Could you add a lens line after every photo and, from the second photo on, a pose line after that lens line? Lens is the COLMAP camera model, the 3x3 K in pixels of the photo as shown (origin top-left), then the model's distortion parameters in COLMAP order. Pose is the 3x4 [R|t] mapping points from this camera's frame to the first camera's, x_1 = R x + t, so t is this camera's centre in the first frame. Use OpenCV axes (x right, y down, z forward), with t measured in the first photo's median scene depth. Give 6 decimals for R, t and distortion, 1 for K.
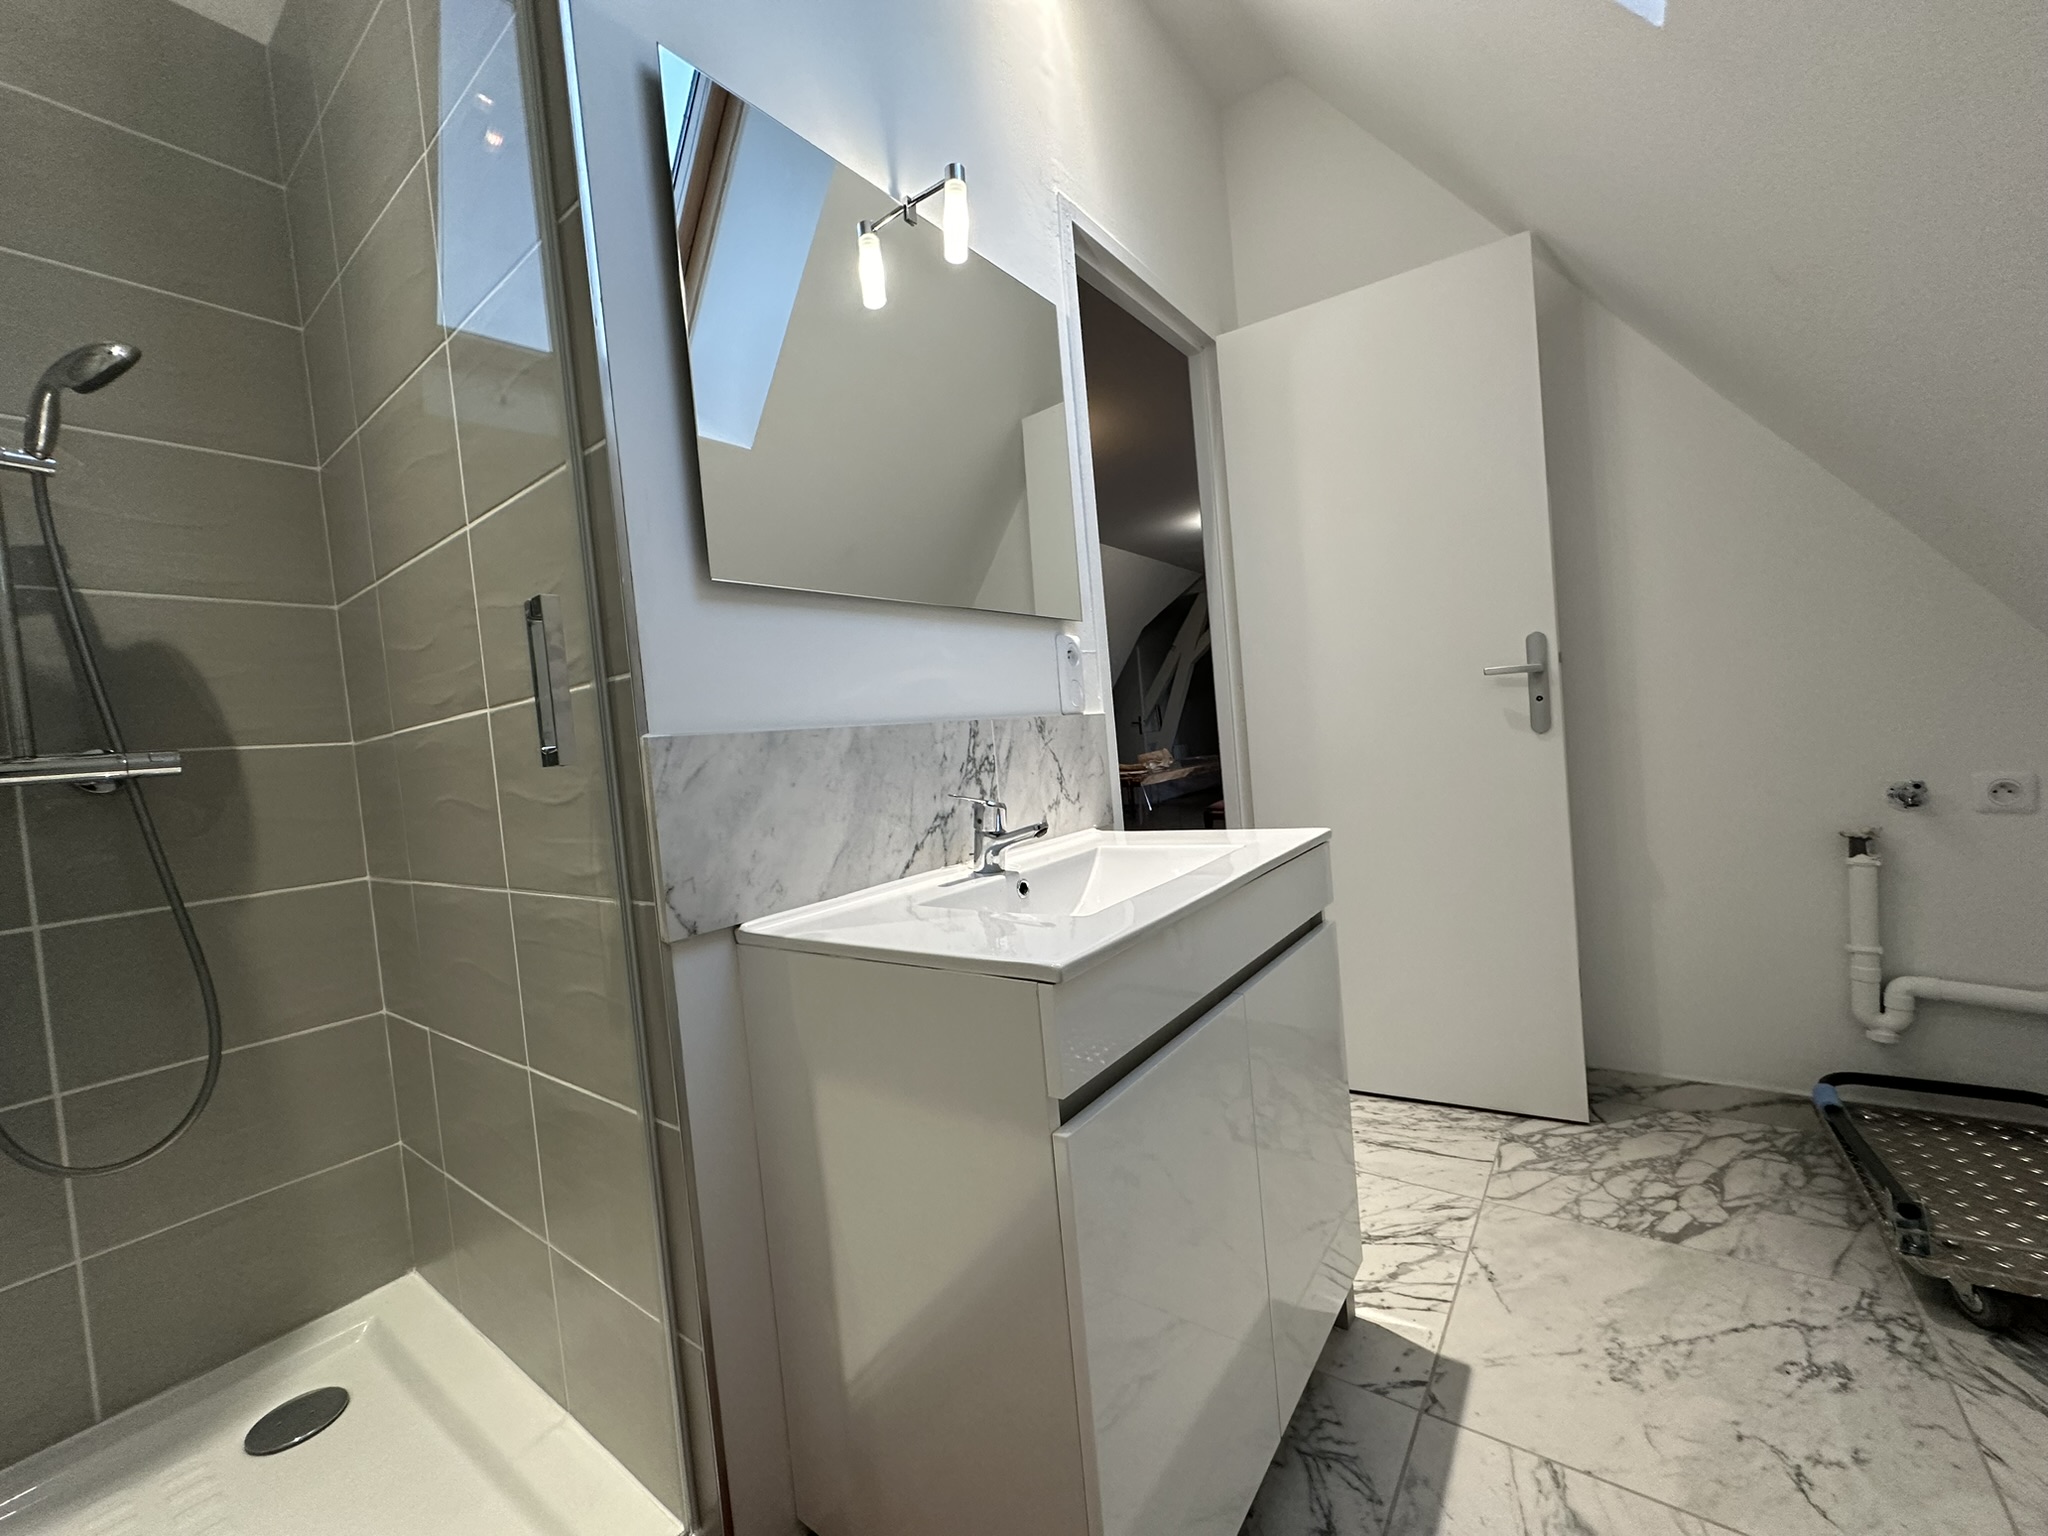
lens RADIAL K [[810.9, 0, 1024.4], [0, 810.9, 769.7], [0, 0, 1]] dist [-0.001052, 0.000103]
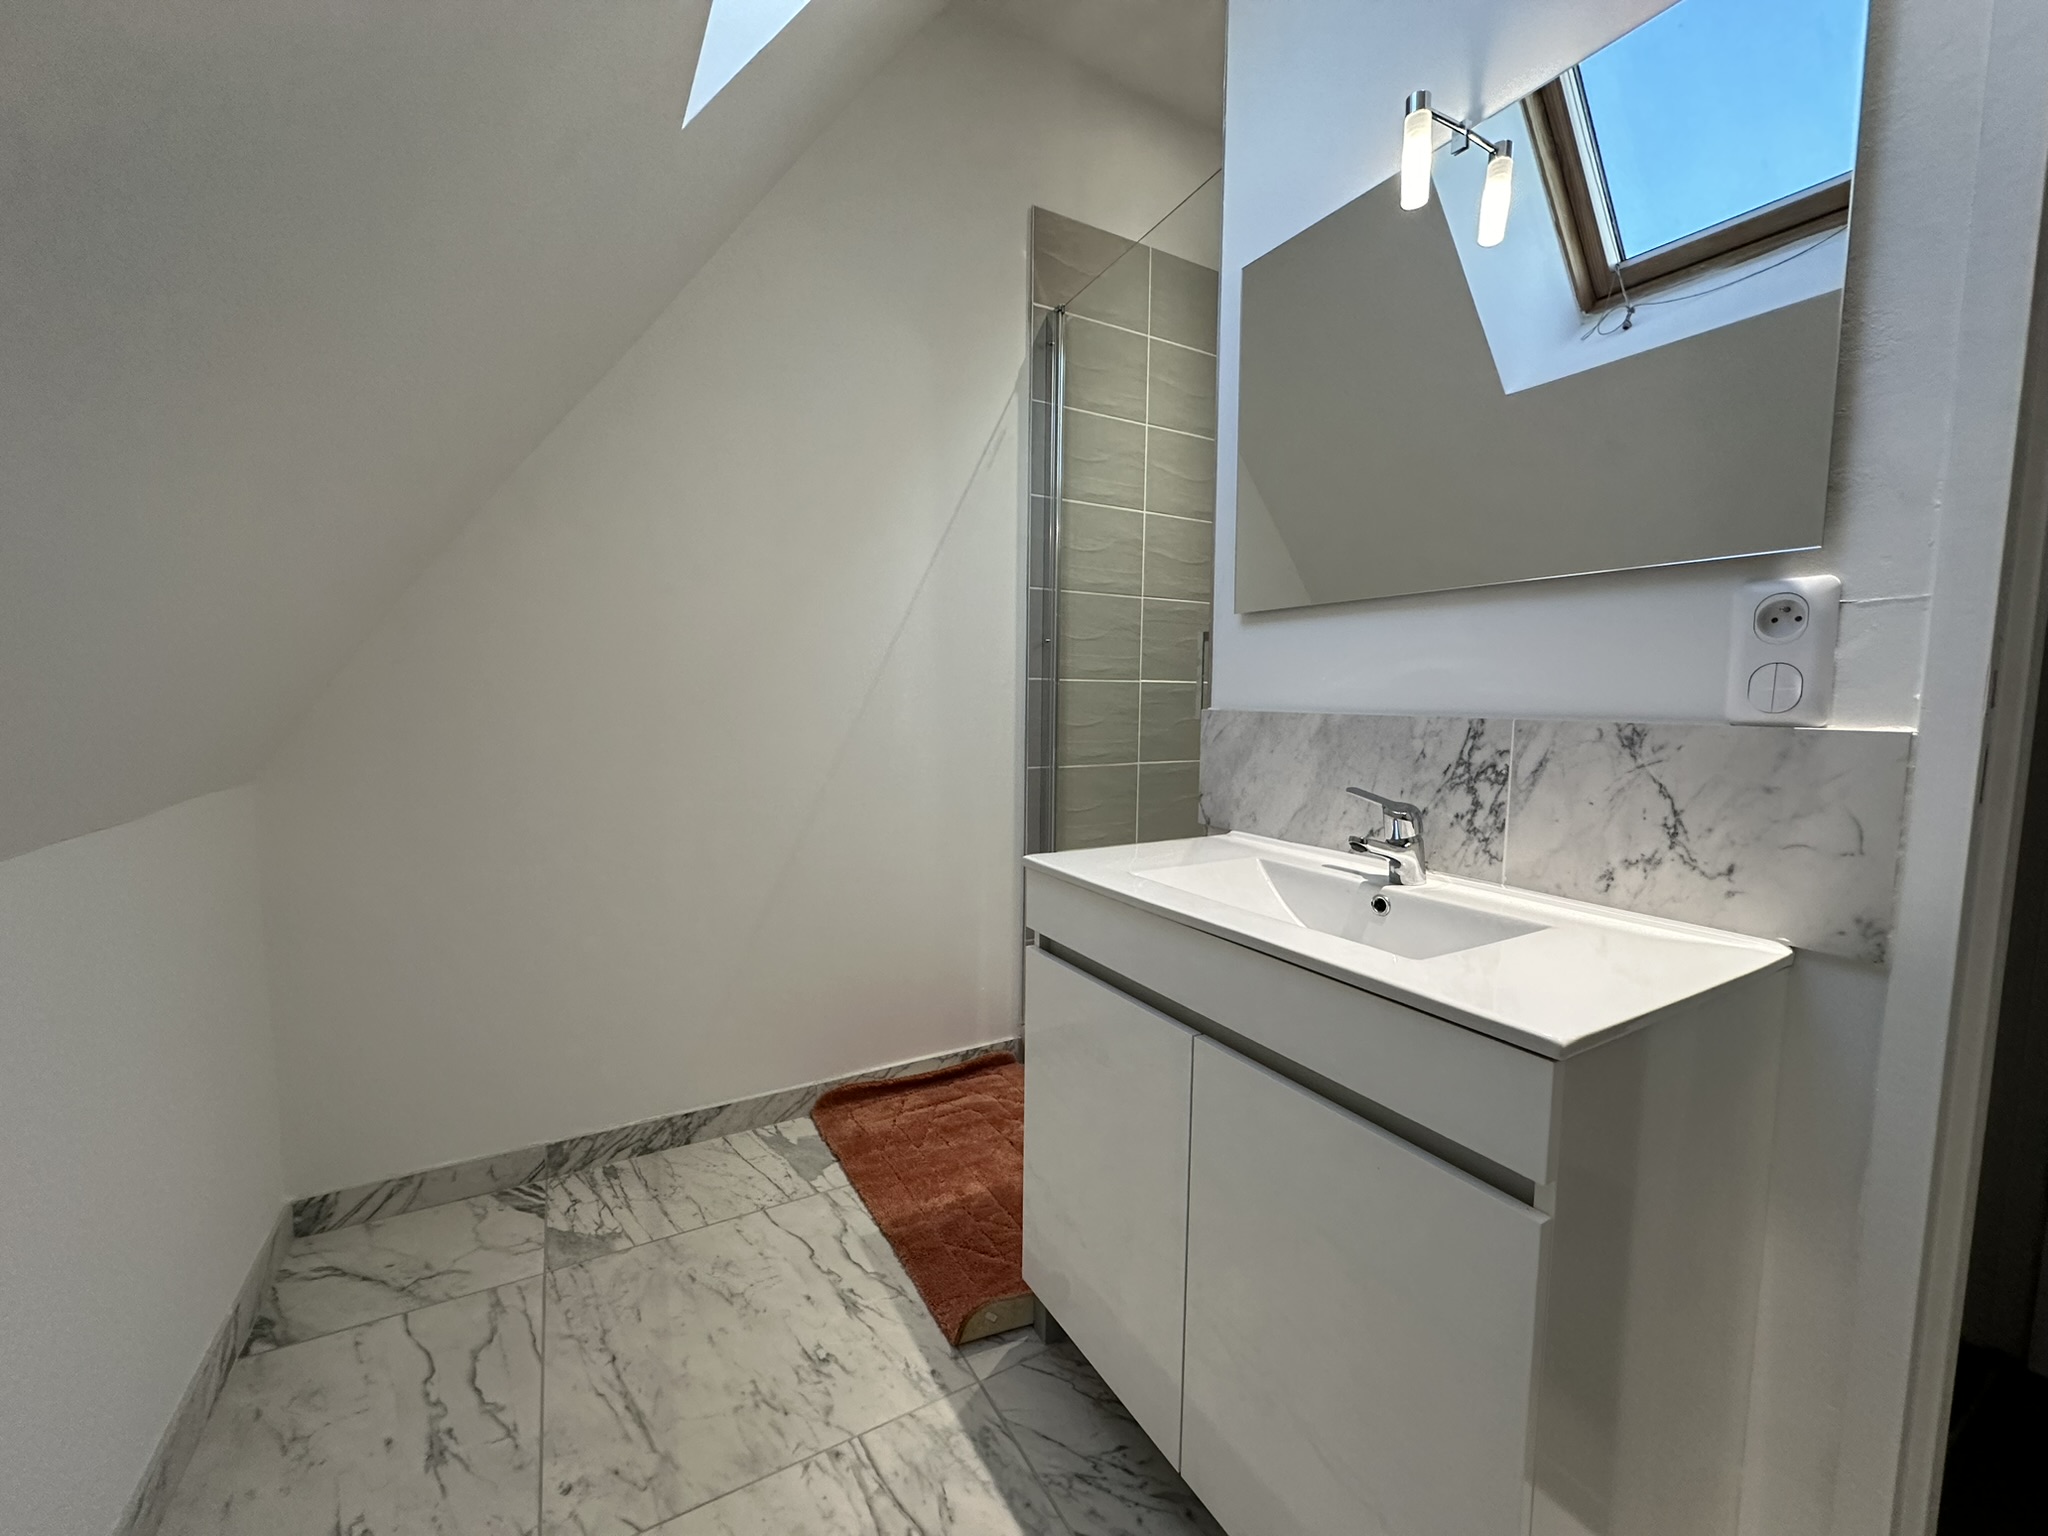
lens RADIAL K [[810.9, 0, 1023.7], [0, 810.9, 767.6], [0, 0, 1]] dist [-0.001052, 0.000103]
pose [[-0.397644, 0.160855, -0.903330, 0.907640], [-0.015852, 0.983162, 0.182049, -0.158511], [0.917403, 0.086710, -0.388398, 0.905366]]
